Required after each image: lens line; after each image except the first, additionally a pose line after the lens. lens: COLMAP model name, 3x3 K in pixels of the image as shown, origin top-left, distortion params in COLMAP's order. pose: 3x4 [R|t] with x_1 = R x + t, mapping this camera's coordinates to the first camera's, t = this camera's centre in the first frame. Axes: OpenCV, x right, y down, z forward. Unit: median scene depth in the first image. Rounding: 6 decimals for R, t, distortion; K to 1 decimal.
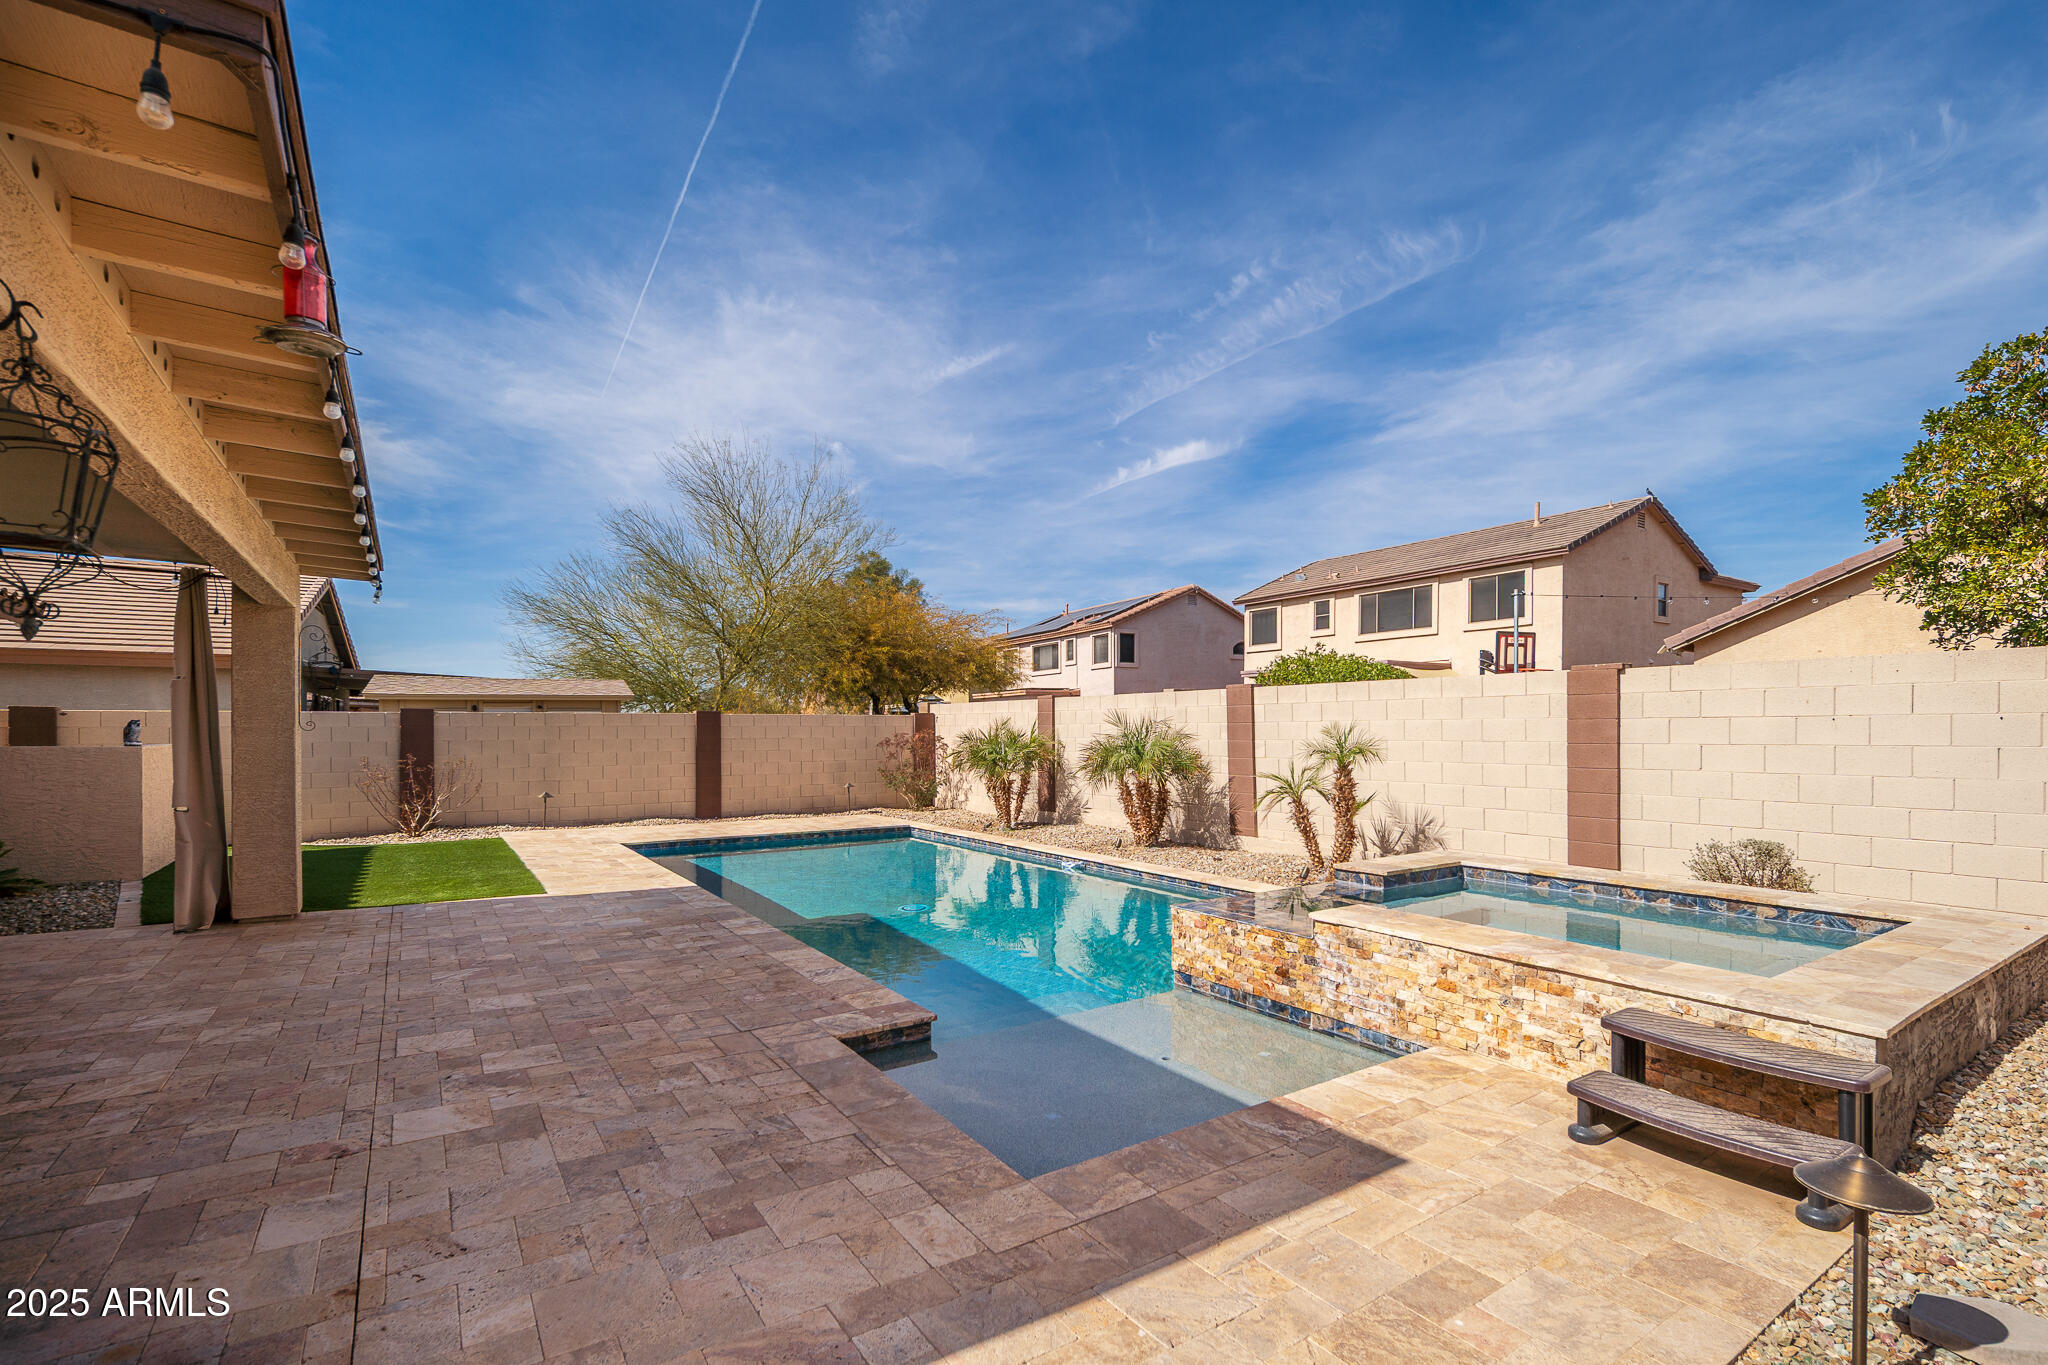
lens RADIAL K [[894.0, 0, 1019.6], [0, 894.0, 734.8], [0, 0, 1]] dist [0.001052, -0.000015]
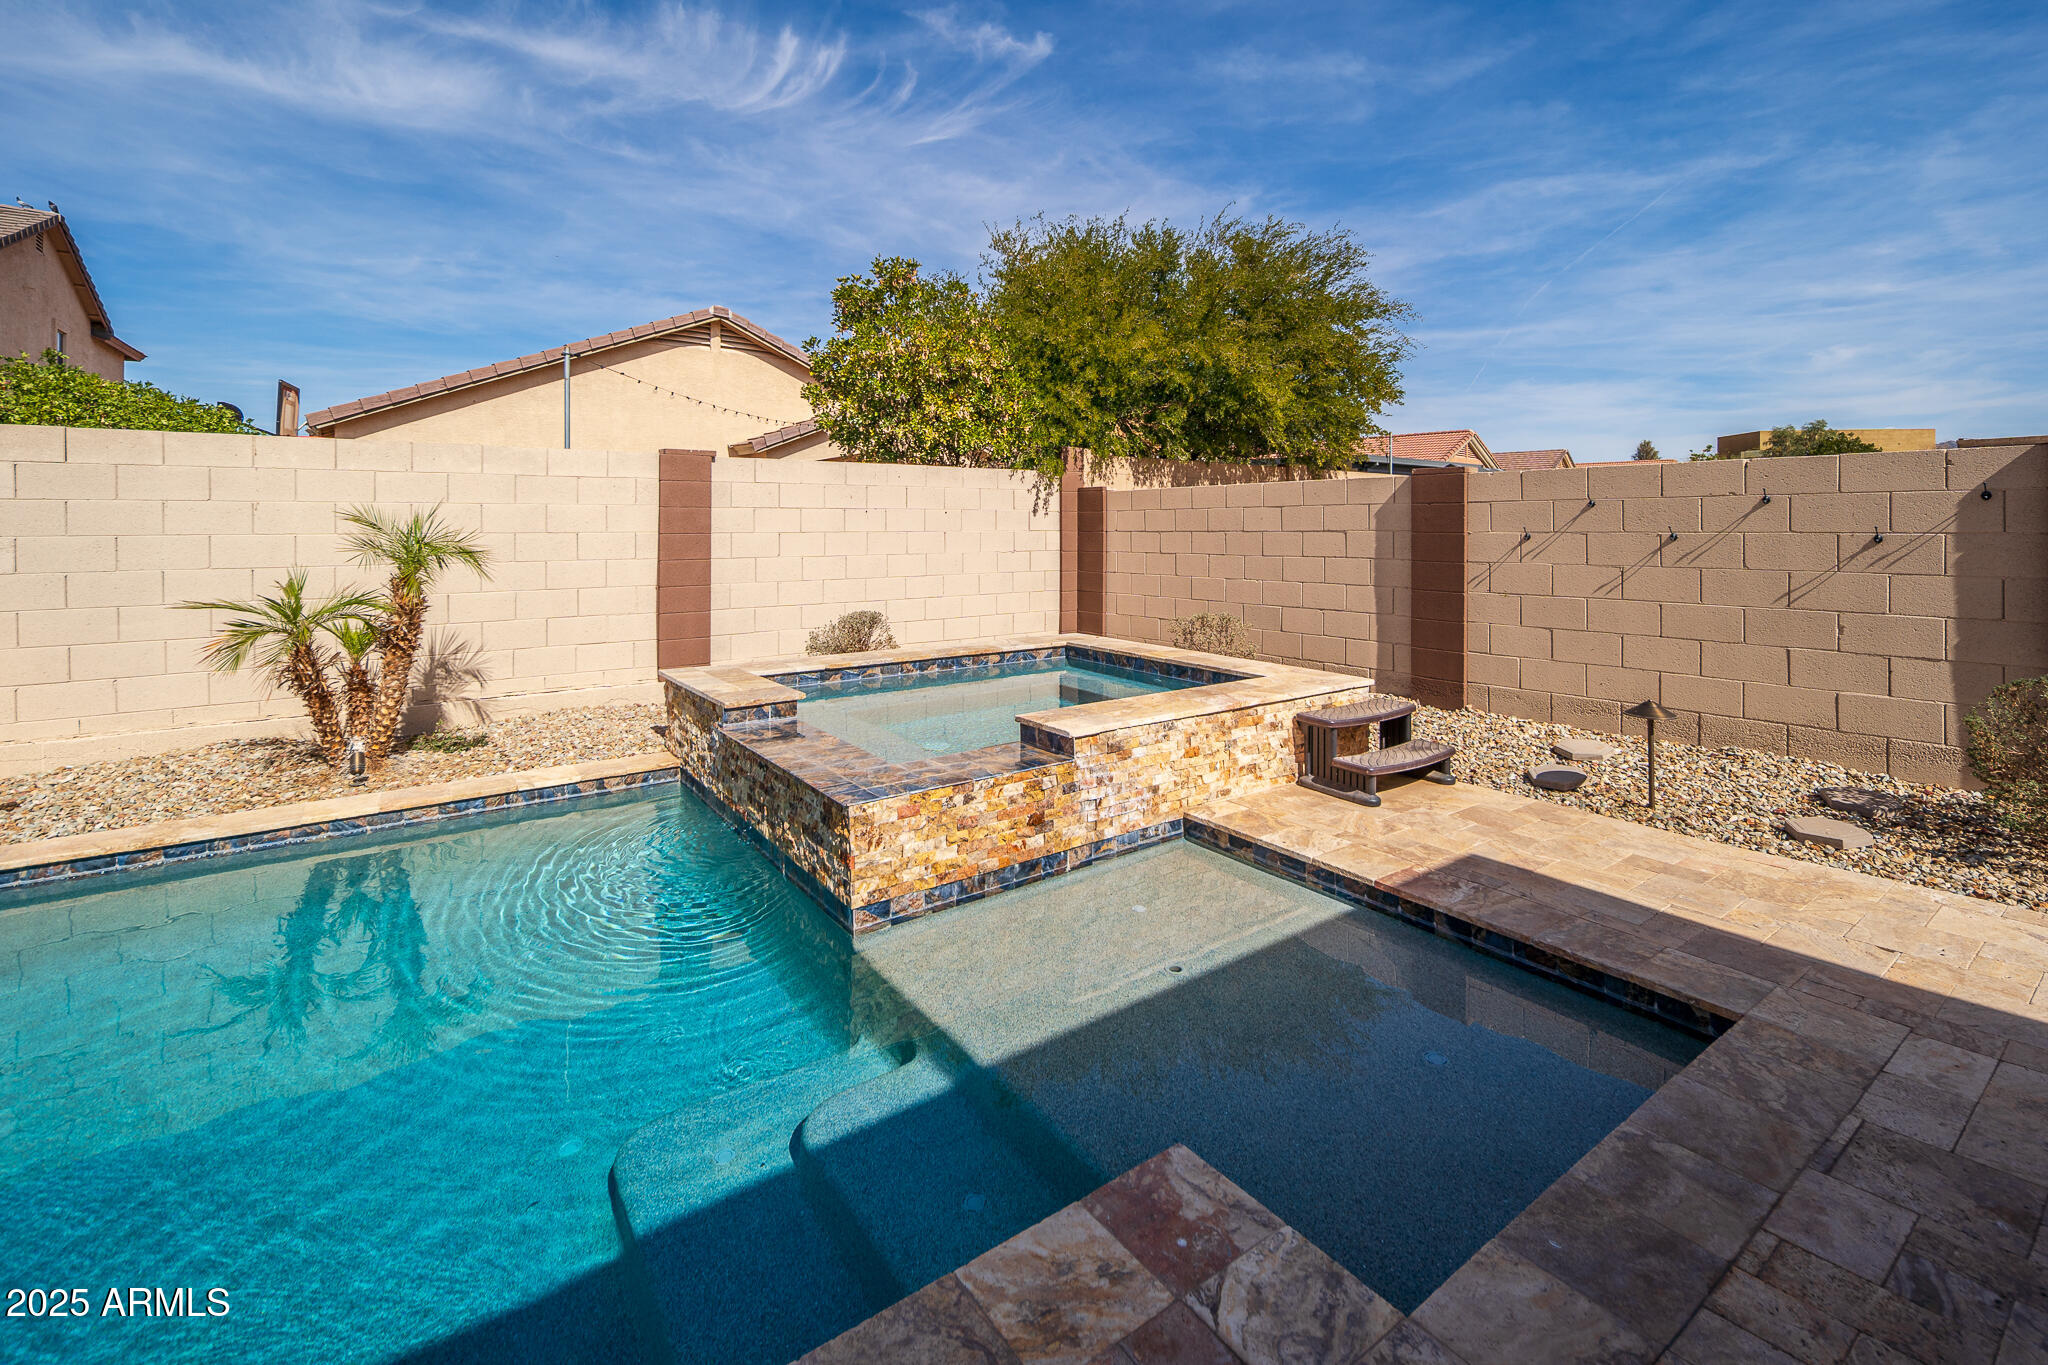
lens RADIAL K [[900.7, 0, 1070.5], [0, 900.7, 518.6], [0, 0, 1]] dist [0.002077, -0.000118]
pose [[-0.045464, 0.008215, 0.998932, -0.303937], [0.005580, 0.999953, -0.007969, 0.003623], [-0.998950, 0.005212, -0.045508, 0.604218]]
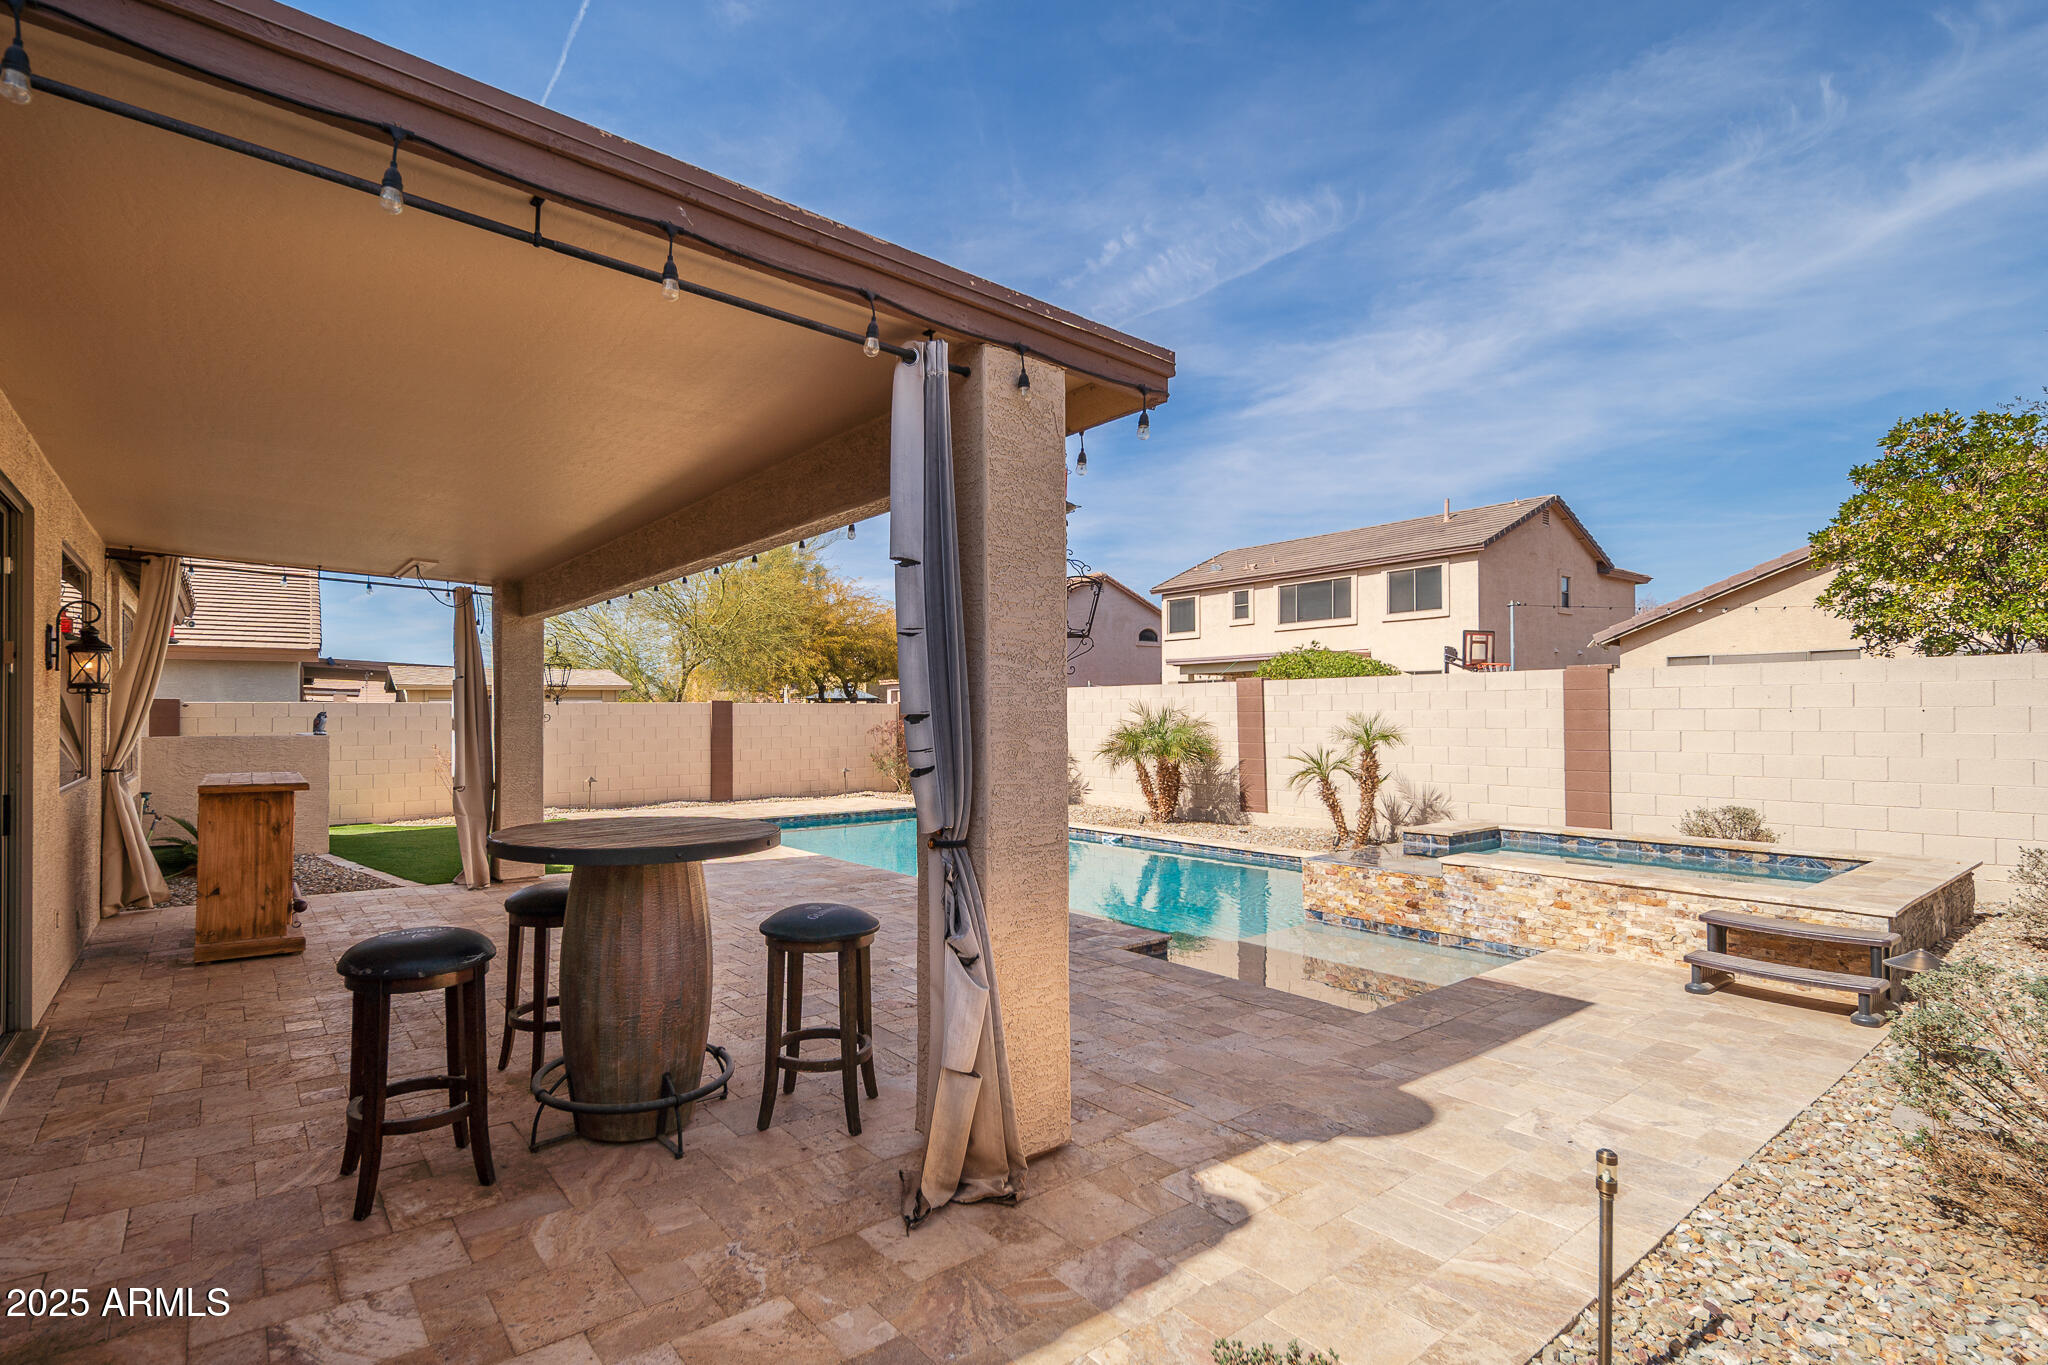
lens RADIAL K [[926.9, 0, 912.4], [0, 926.9, 703.2], [0, 0, 1]] dist [0.000746, -0.000435]
pose [[0.999426, -0.001110, 0.033861, -0.295774], [0.001741, 0.999825, -0.018604, -0.004669], [-0.033835, 0.018652, 0.999253, -0.211189]]
